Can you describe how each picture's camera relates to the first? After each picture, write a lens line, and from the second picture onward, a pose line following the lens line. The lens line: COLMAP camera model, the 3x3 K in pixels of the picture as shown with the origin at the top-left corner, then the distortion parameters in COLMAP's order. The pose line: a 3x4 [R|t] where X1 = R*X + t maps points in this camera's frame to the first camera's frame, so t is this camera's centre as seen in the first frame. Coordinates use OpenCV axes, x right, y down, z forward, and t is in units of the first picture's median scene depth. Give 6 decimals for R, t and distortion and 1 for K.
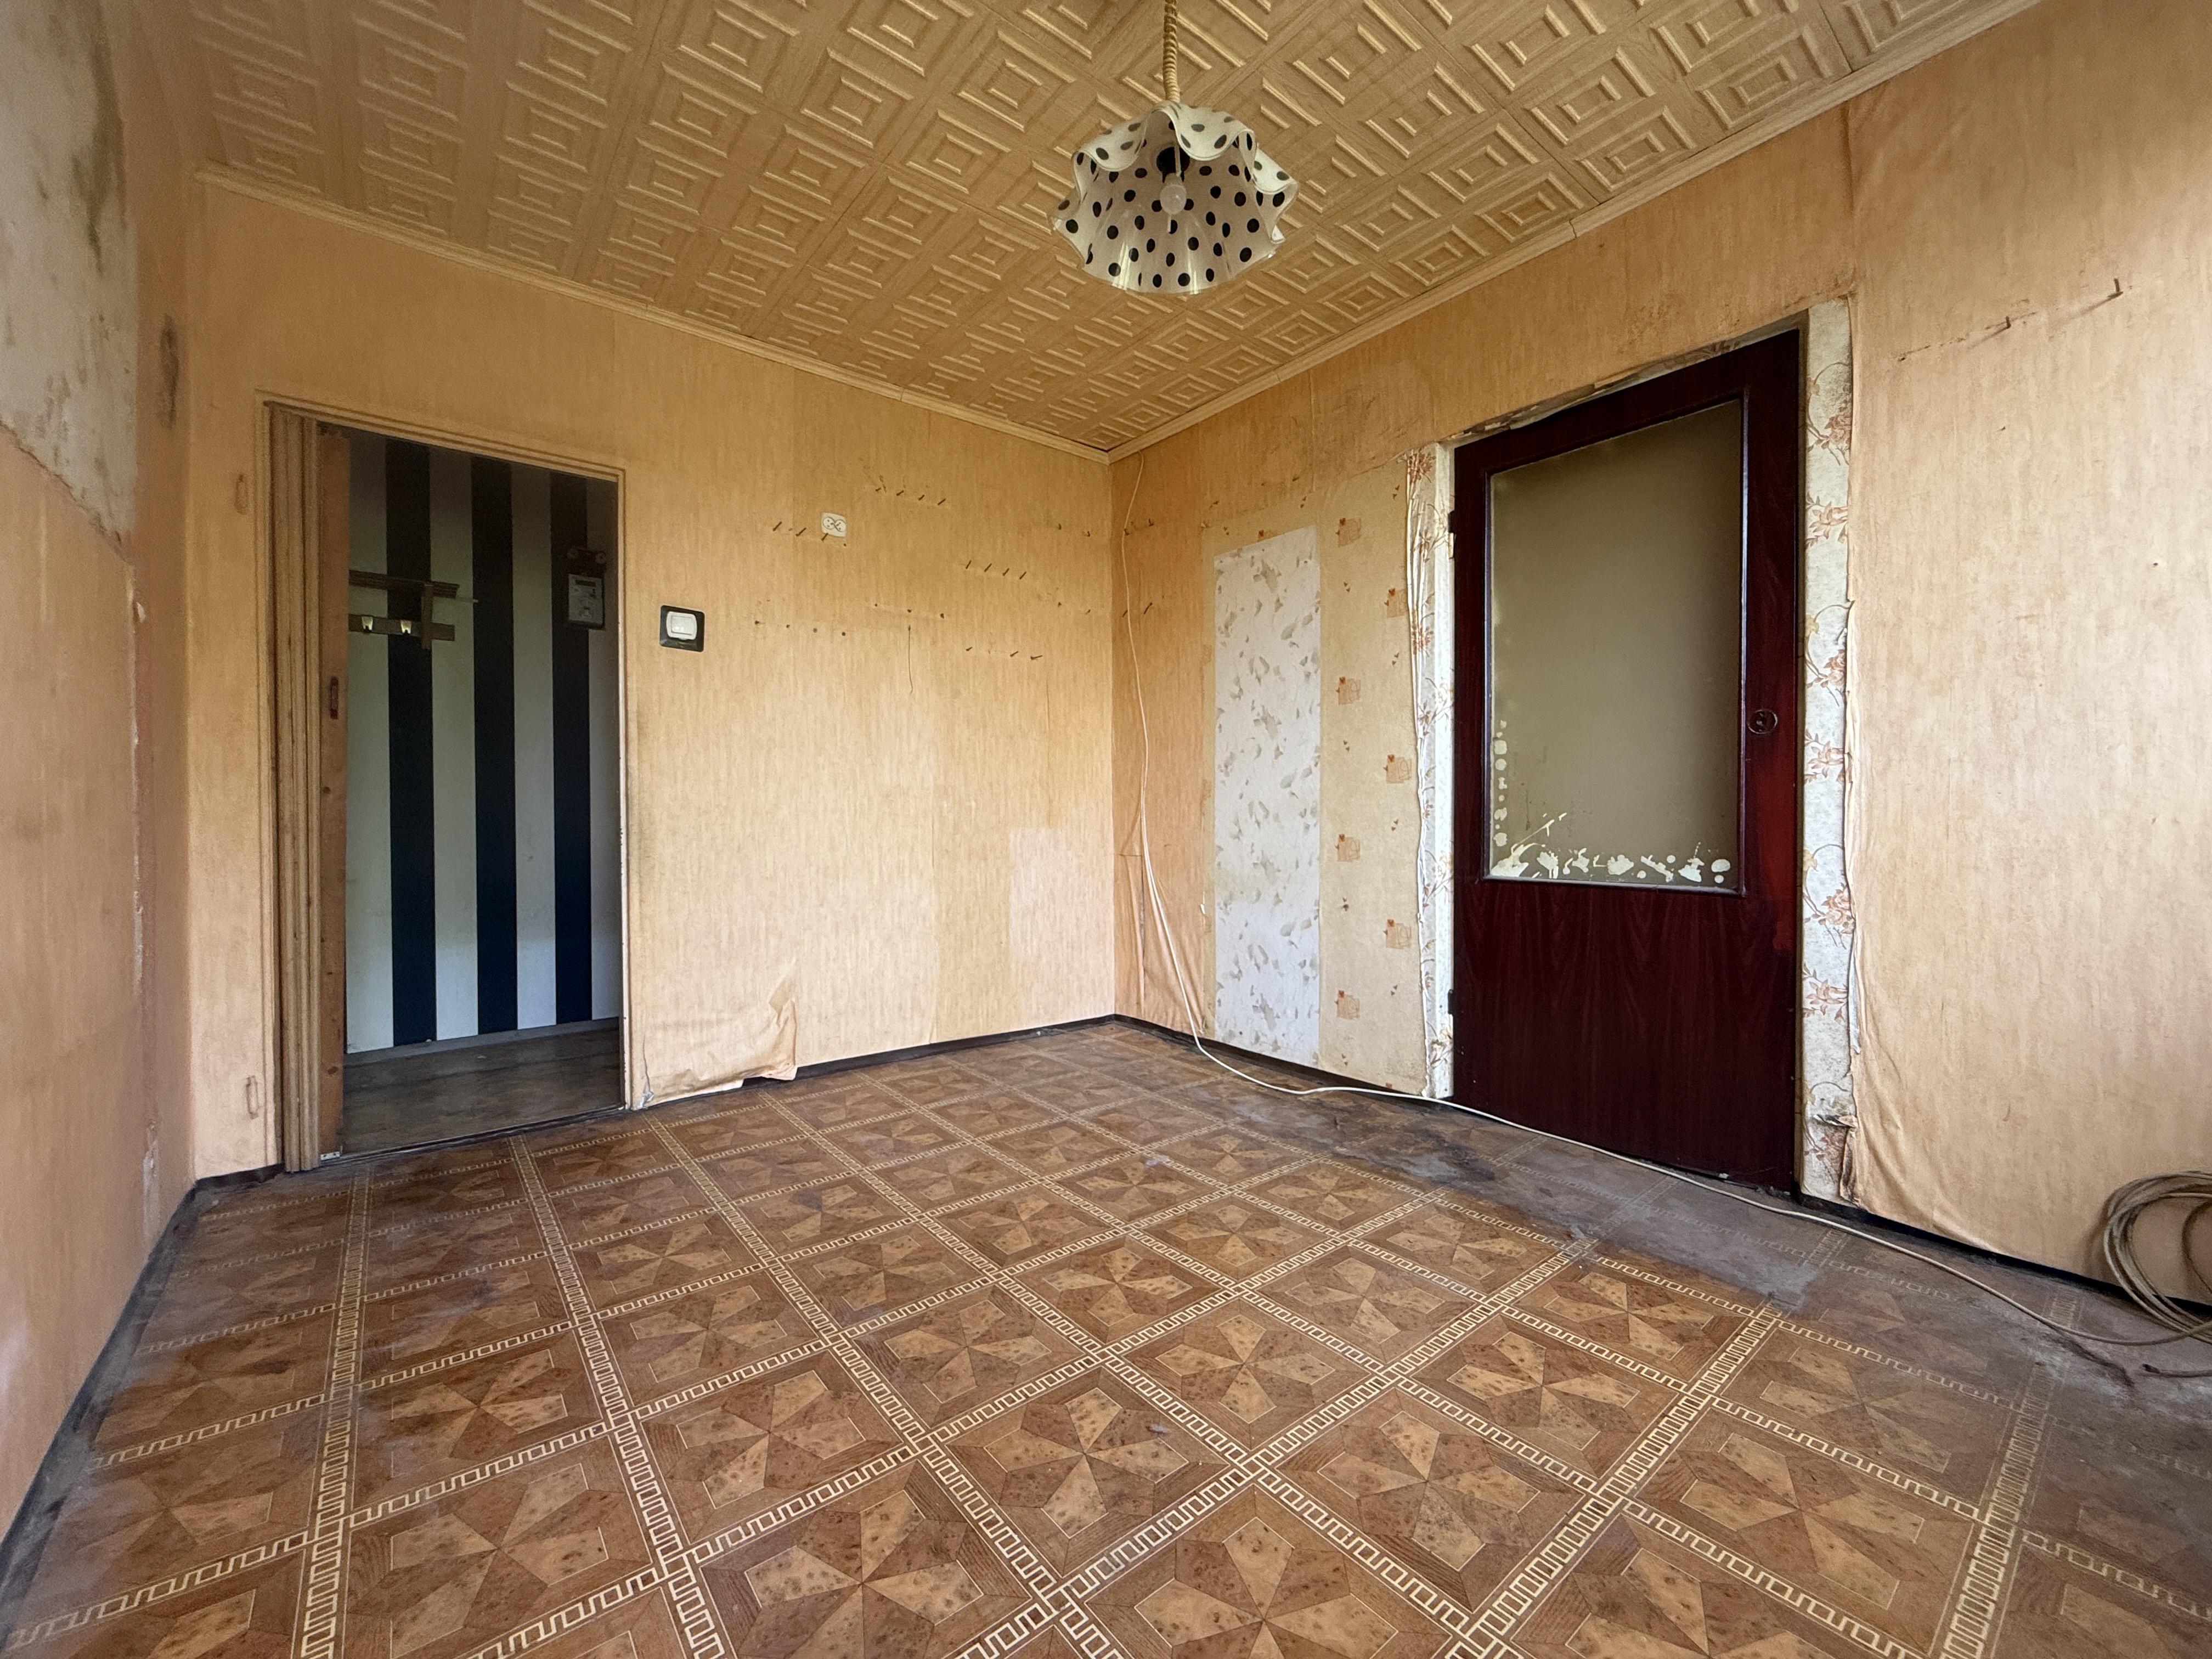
lens RADIAL K [[884.1, 0, 1100.8], [0, 884.1, 831.0], [0, 0, 1]] dist [0.000660, -0.000640]
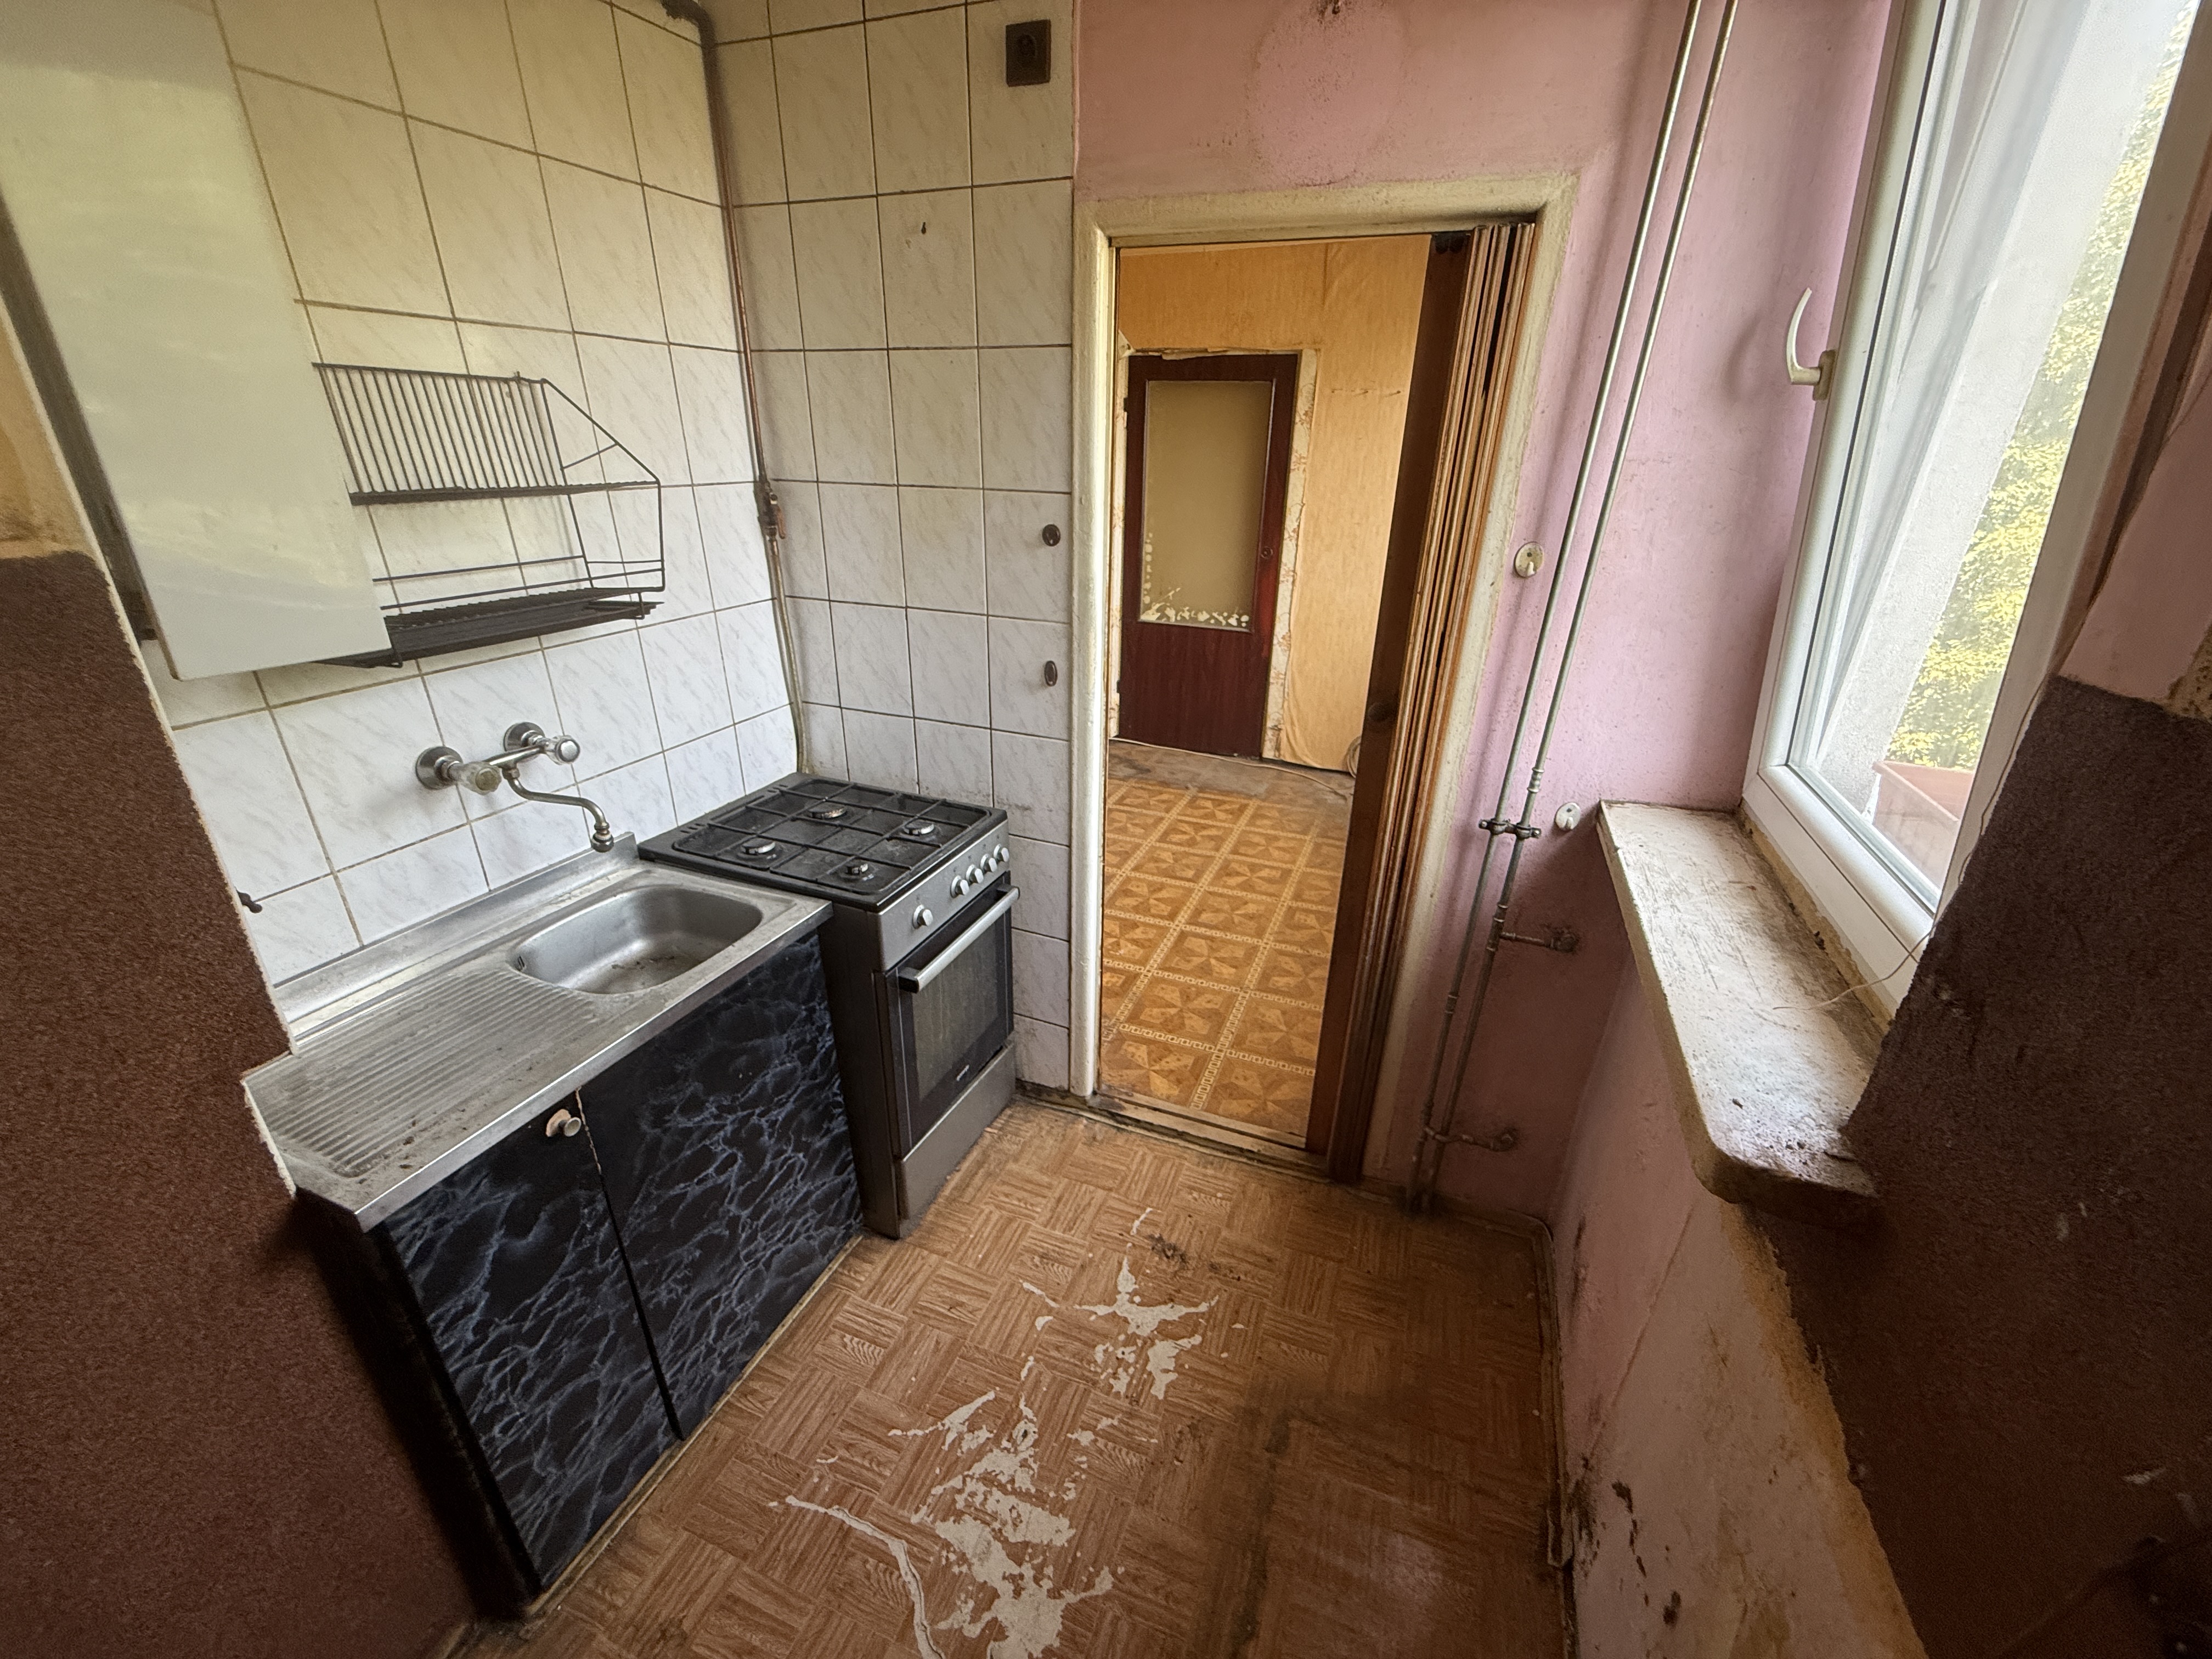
lens RADIAL K [[884.1, 0, 1100.8], [0, 884.1, 831.0], [0, 0, 1]] dist [0.000660, -0.000640]
pose [[0.864066, -0.184515, 0.468342, -0.839464], [-0.014744, 0.920721, 0.389942, -0.376490], [-0.503162, -0.343841, 0.792844, -0.844776]]
